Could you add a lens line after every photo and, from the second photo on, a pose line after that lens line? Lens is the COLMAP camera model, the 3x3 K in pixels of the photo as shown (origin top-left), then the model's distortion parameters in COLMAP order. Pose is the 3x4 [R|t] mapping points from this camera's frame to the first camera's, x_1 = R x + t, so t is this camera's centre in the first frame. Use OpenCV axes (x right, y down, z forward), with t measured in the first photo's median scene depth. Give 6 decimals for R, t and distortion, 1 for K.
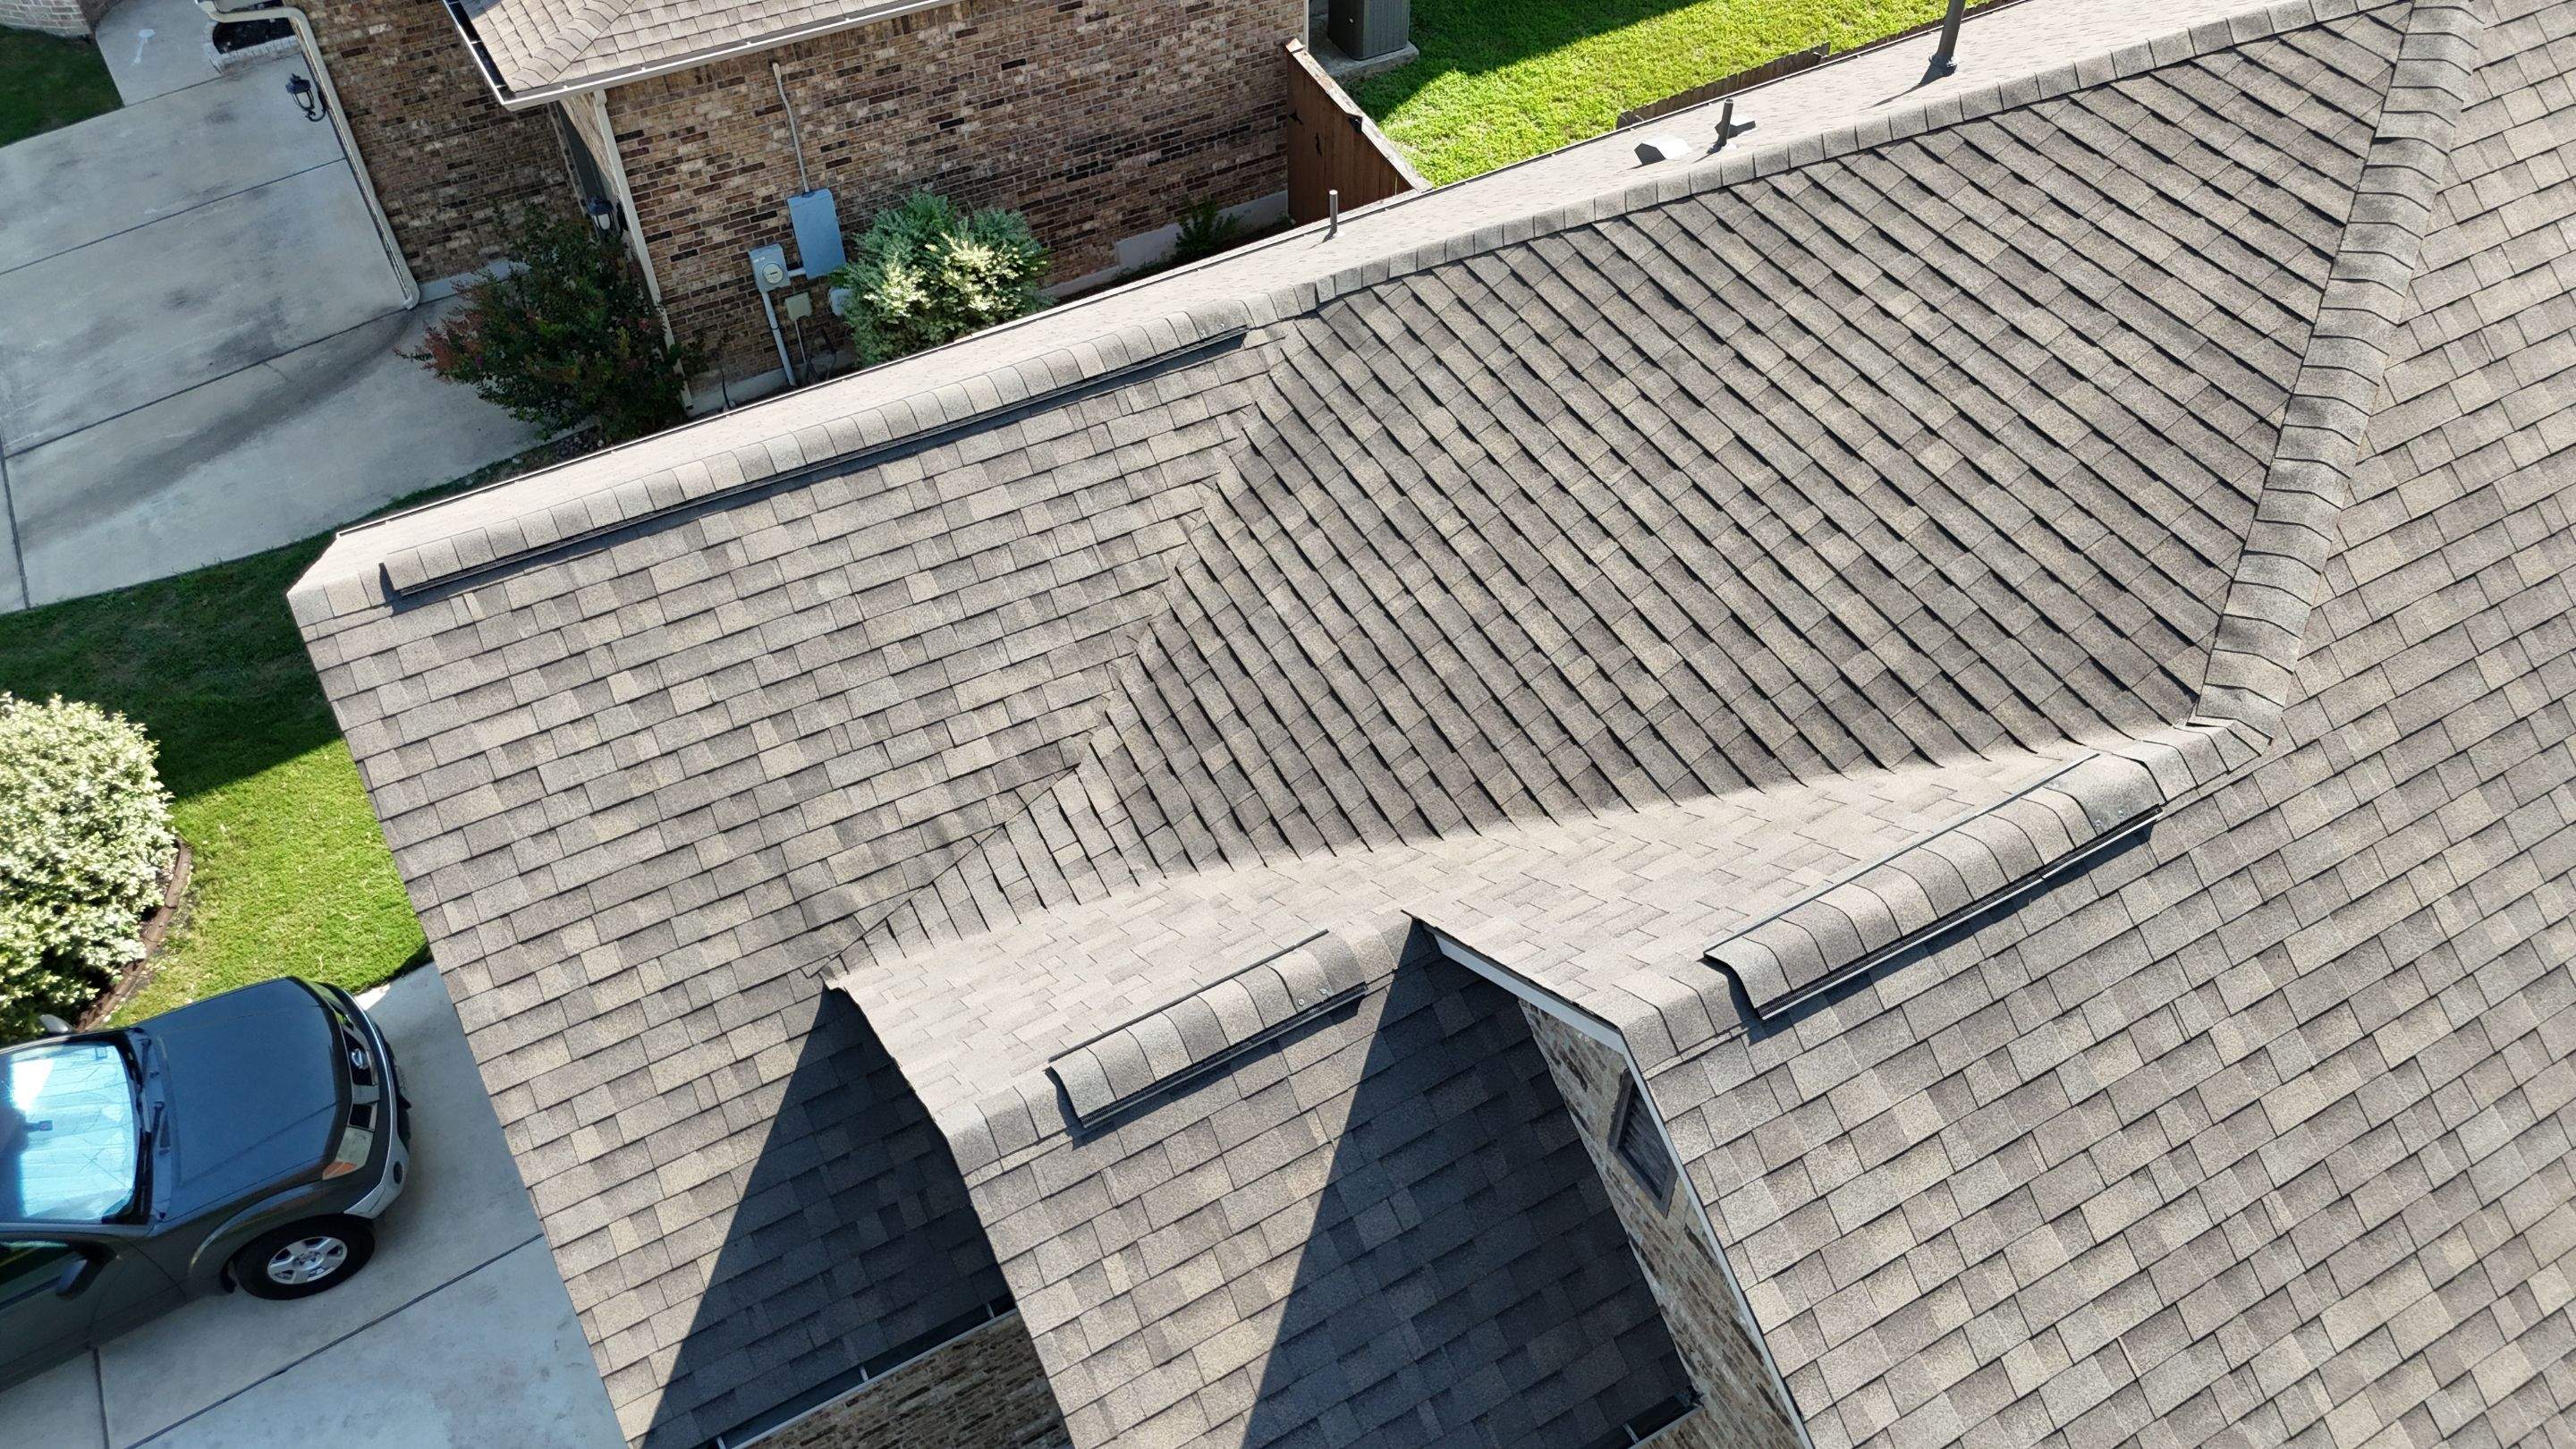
lens RADIAL K [[1890.7, 0, 1288.0], [0, 1890.7, 724.5], [0, 0, 1]] dist [0.078542, -0.074940]
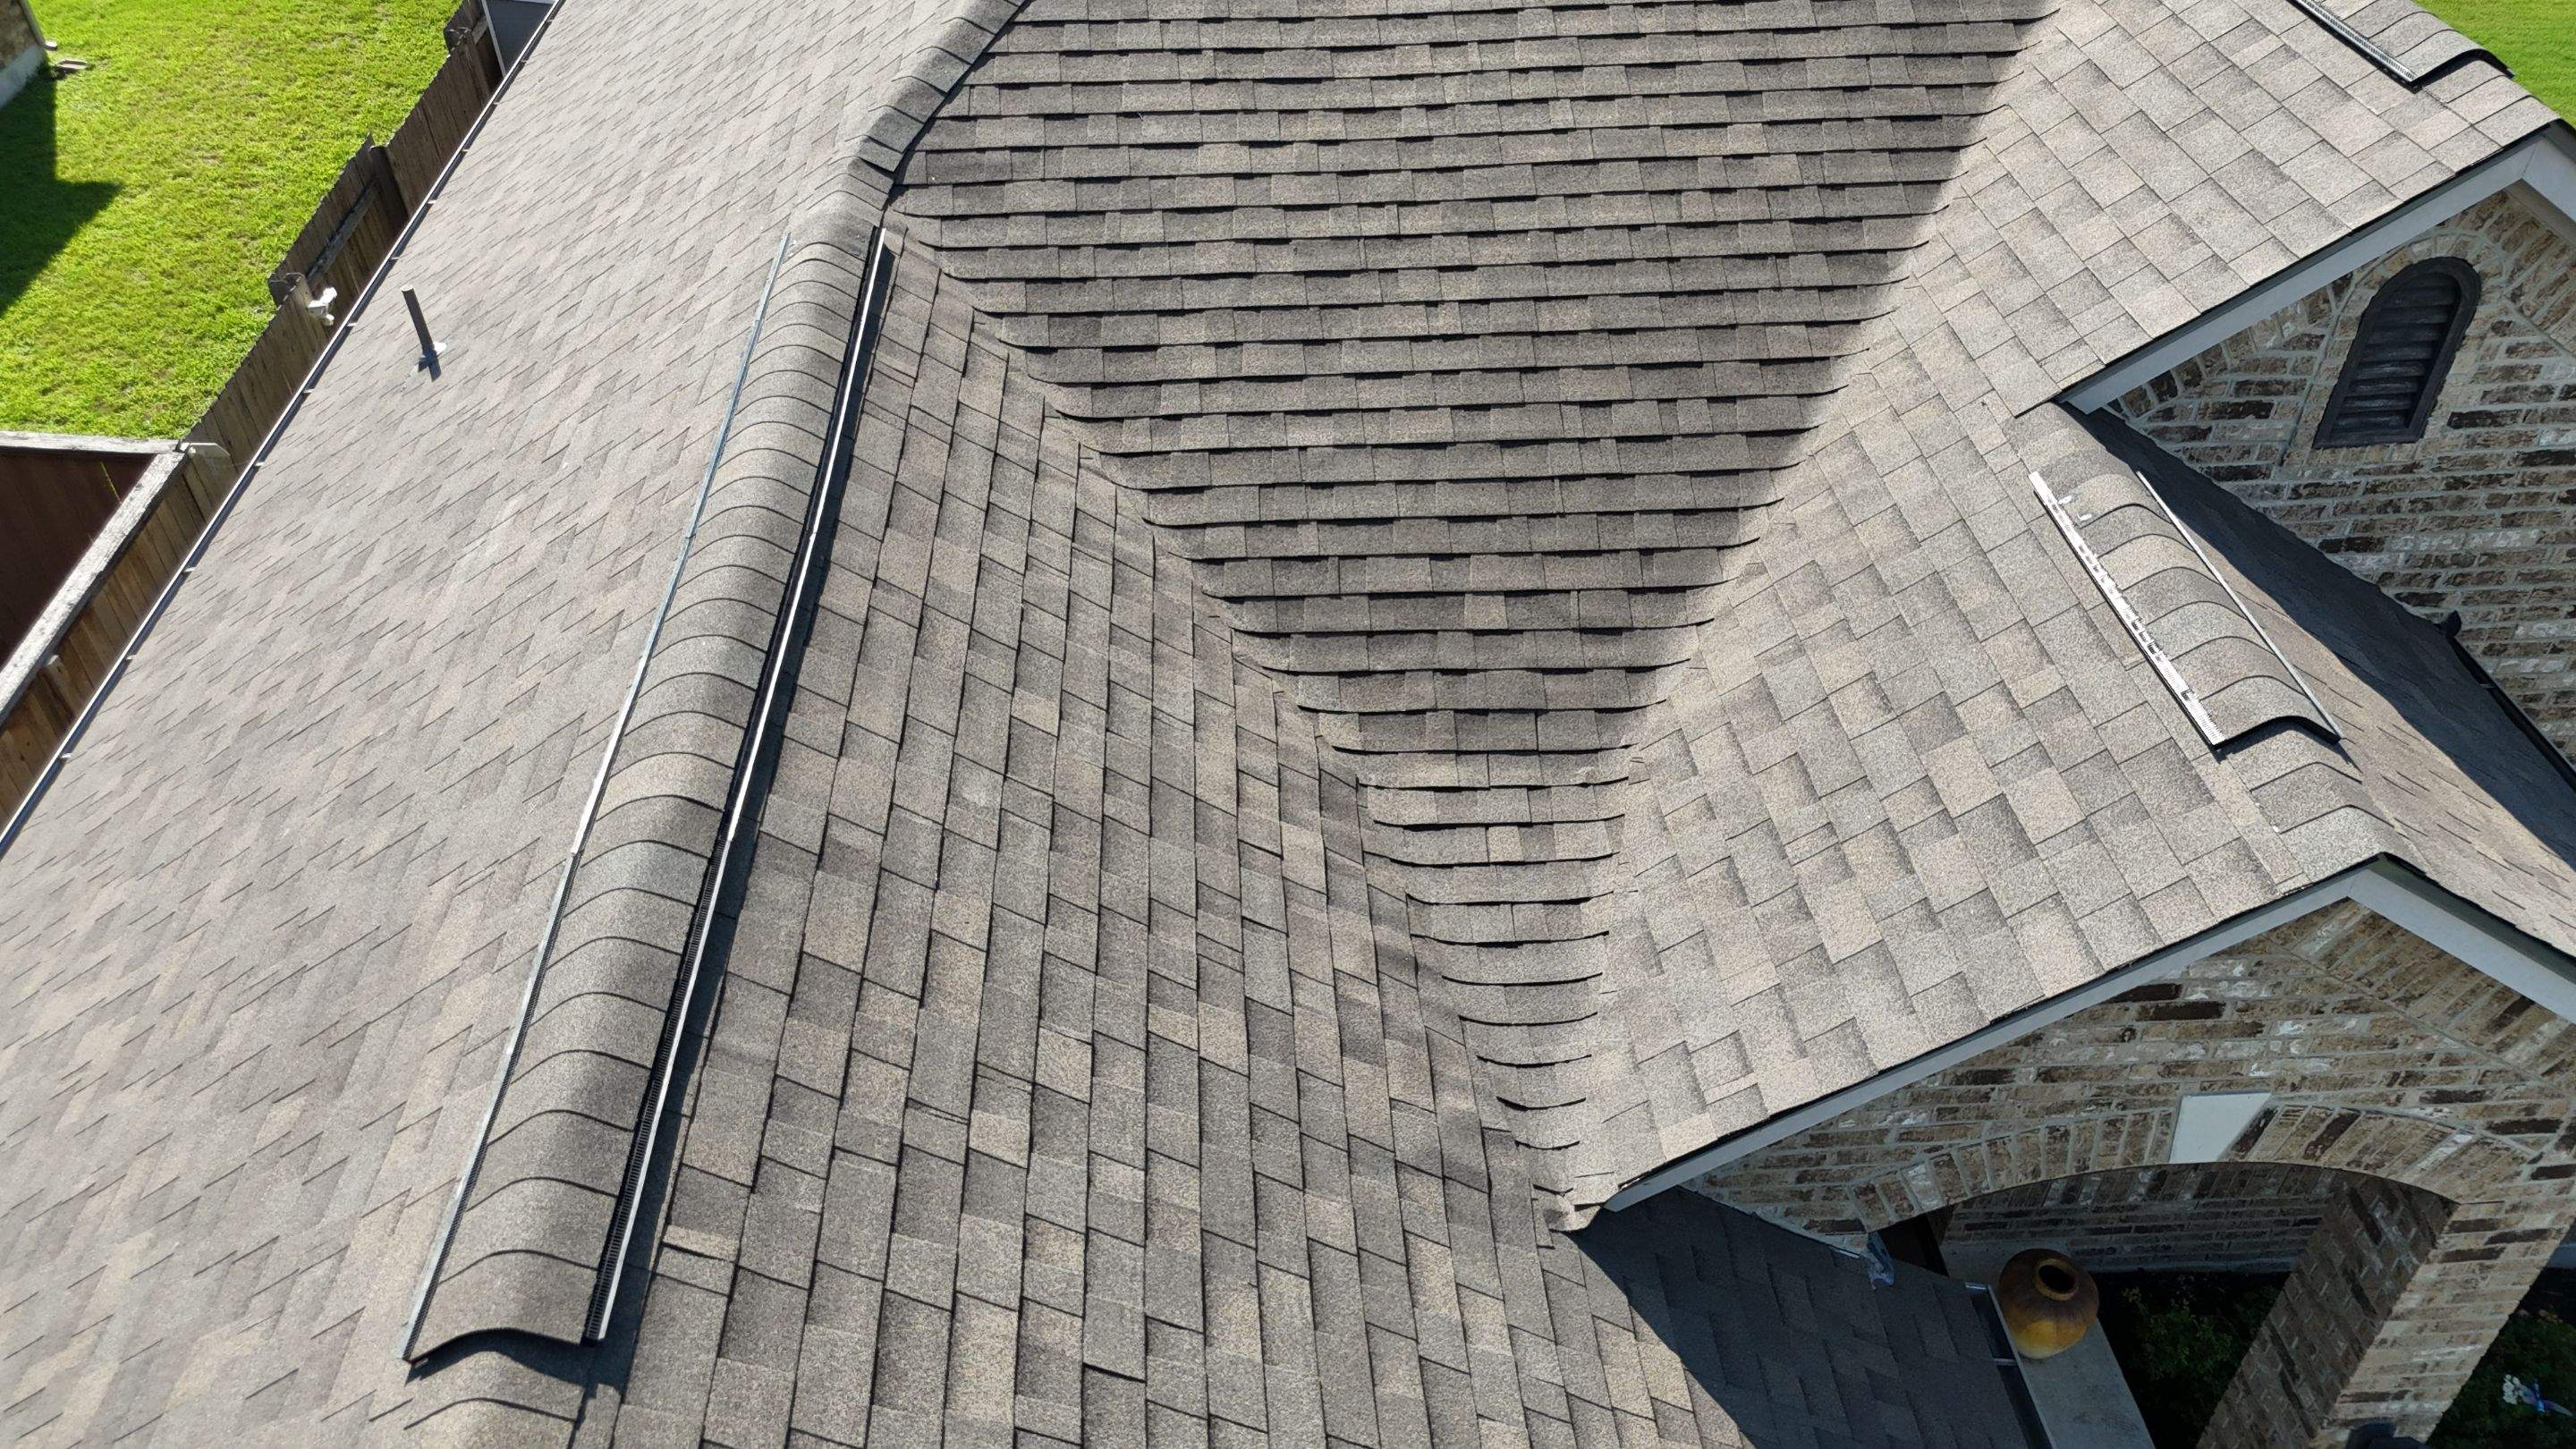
lens RADIAL K [[1890.7, 0, 1288.0], [0, 1890.7, 724.5], [0, 0, 1]] dist [0.078542, -0.074940]
pose [[0.429405, -0.575558, 0.695948, -0.581488], [0.669040, 0.720359, 0.182943, -0.128745], [-0.606627, 0.387060, 0.694397, 0.603980]]
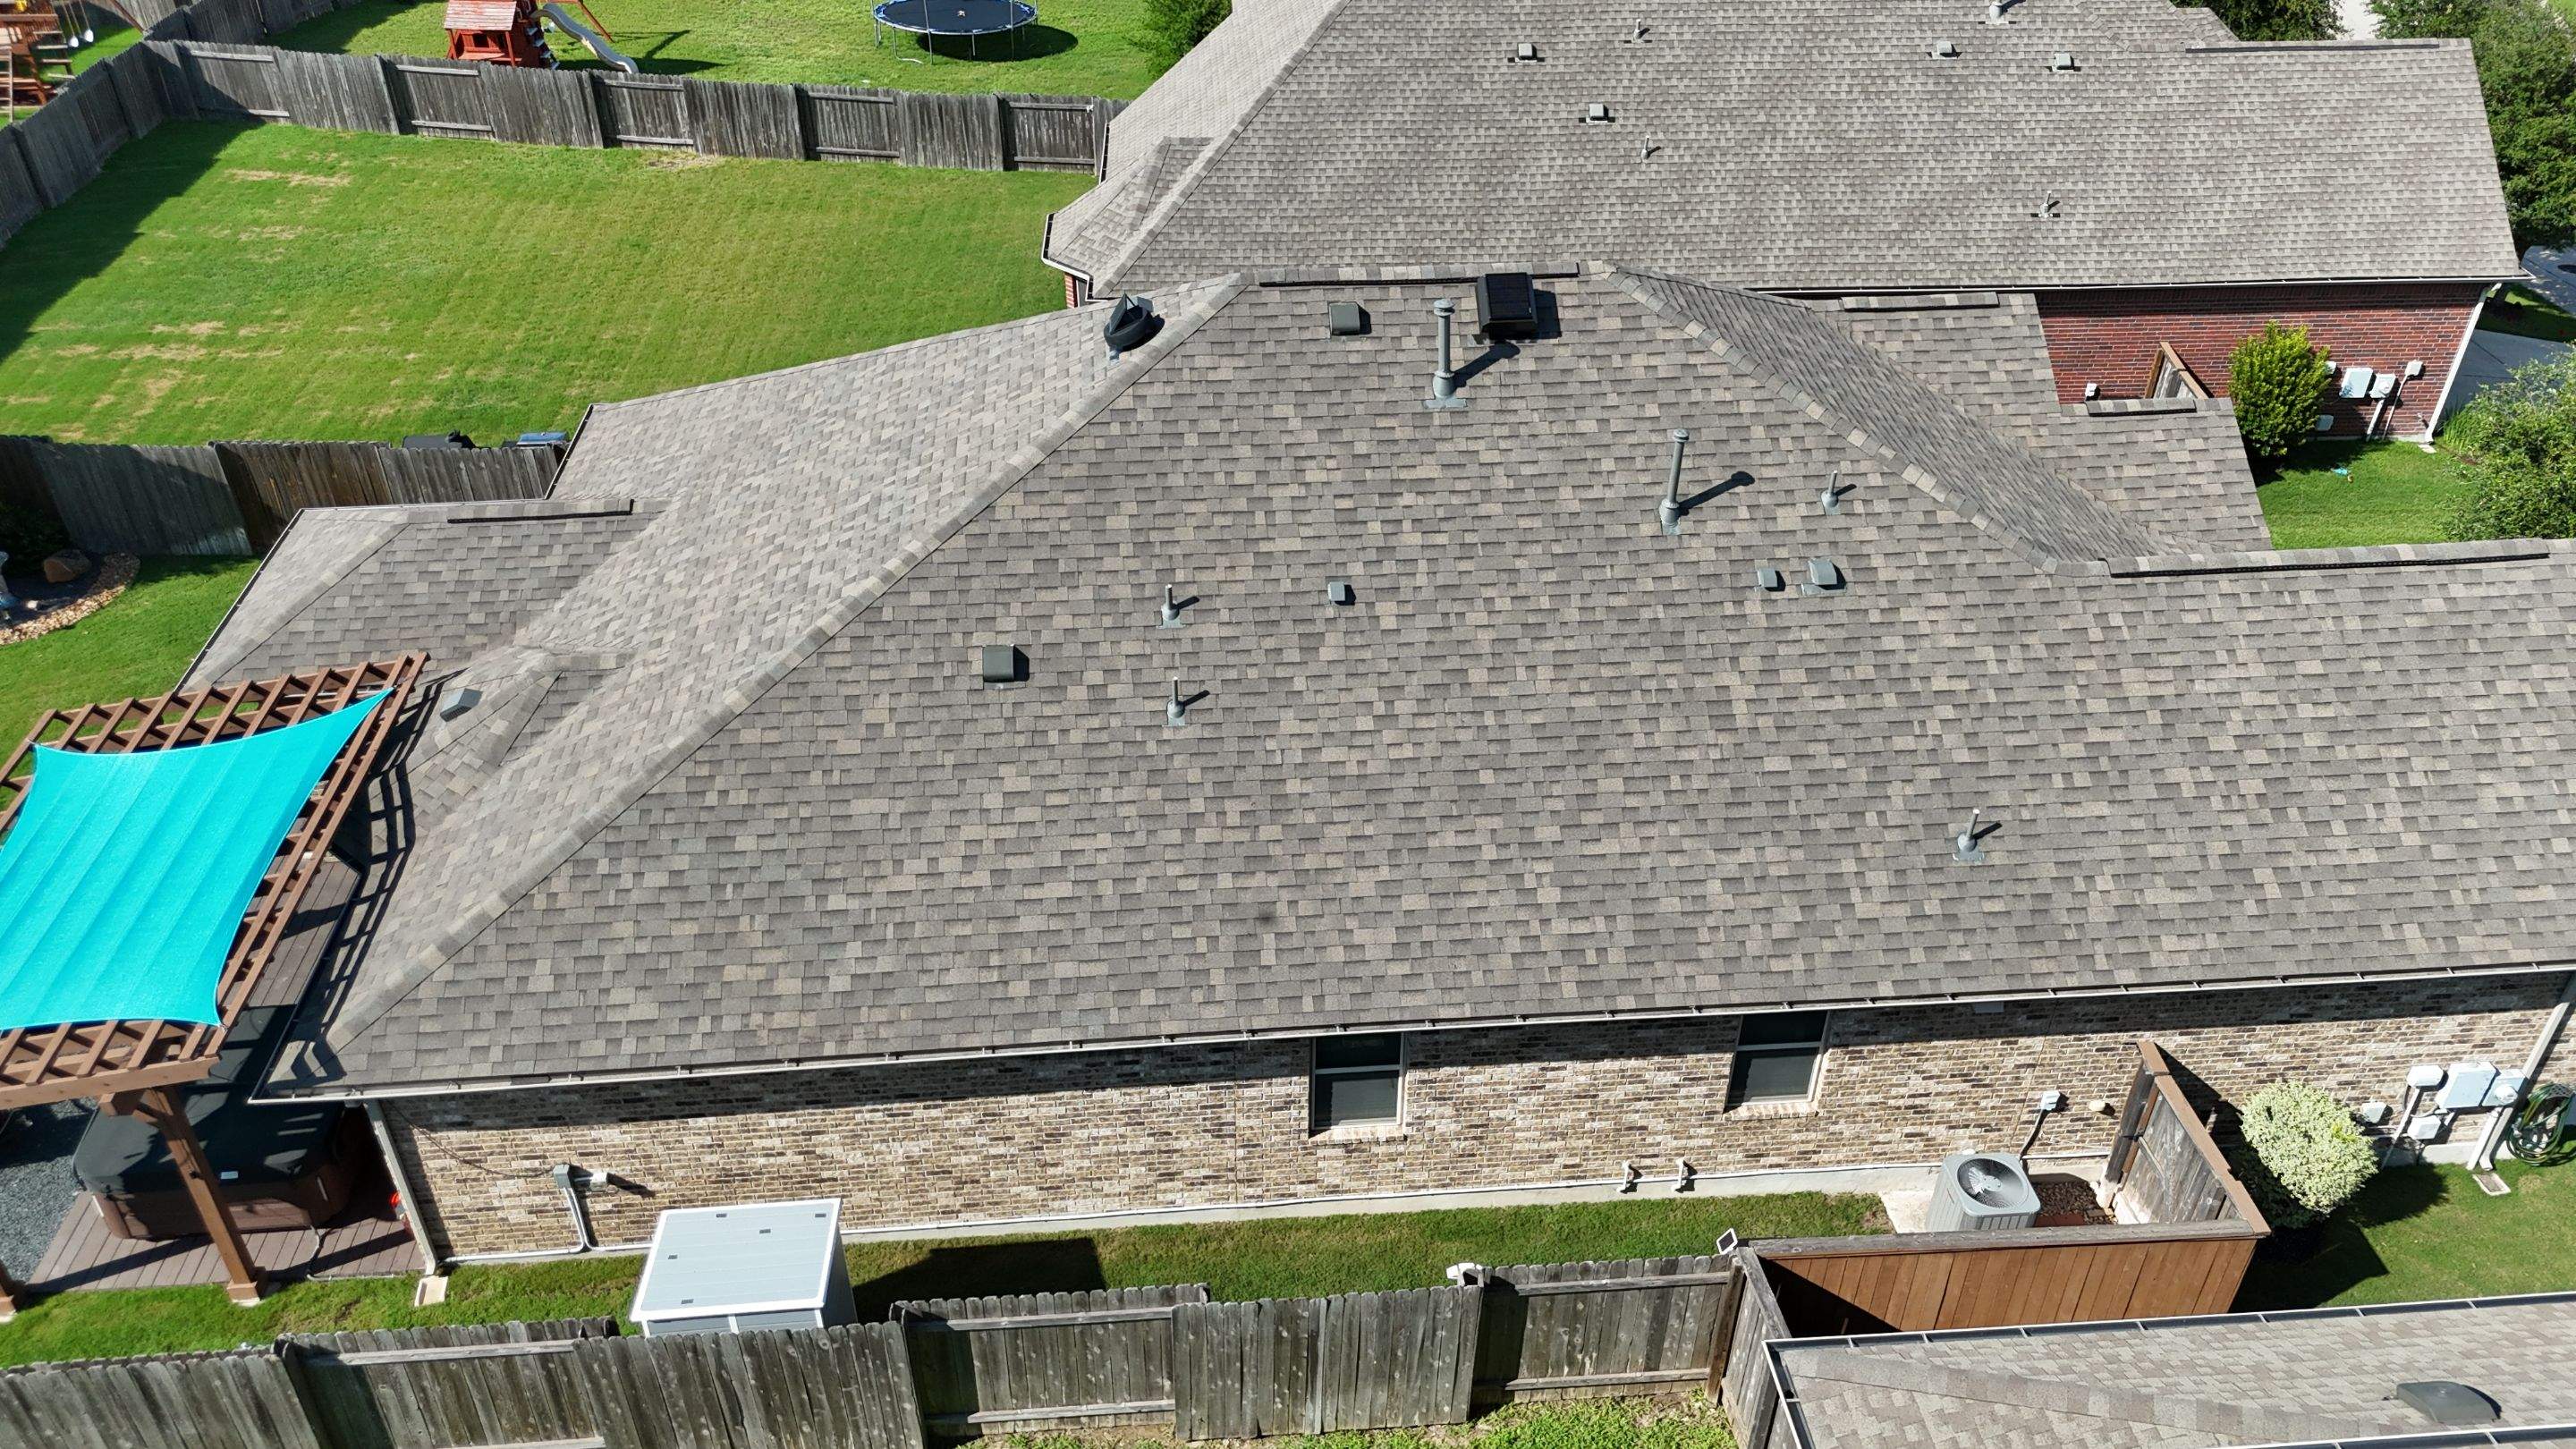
lens RADIAL K [[1908.7, 0, 1288.0], [0, 1908.7, 724.5], [0, 0, 1]] dist [0.061834, -0.049764]
pose [[-0.914237, -0.232113, 0.332105, 0.046611], [0.298262, 0.169244, 0.939359, -2.486562], [-0.274245, 0.957852, -0.085499, 1.746272]]
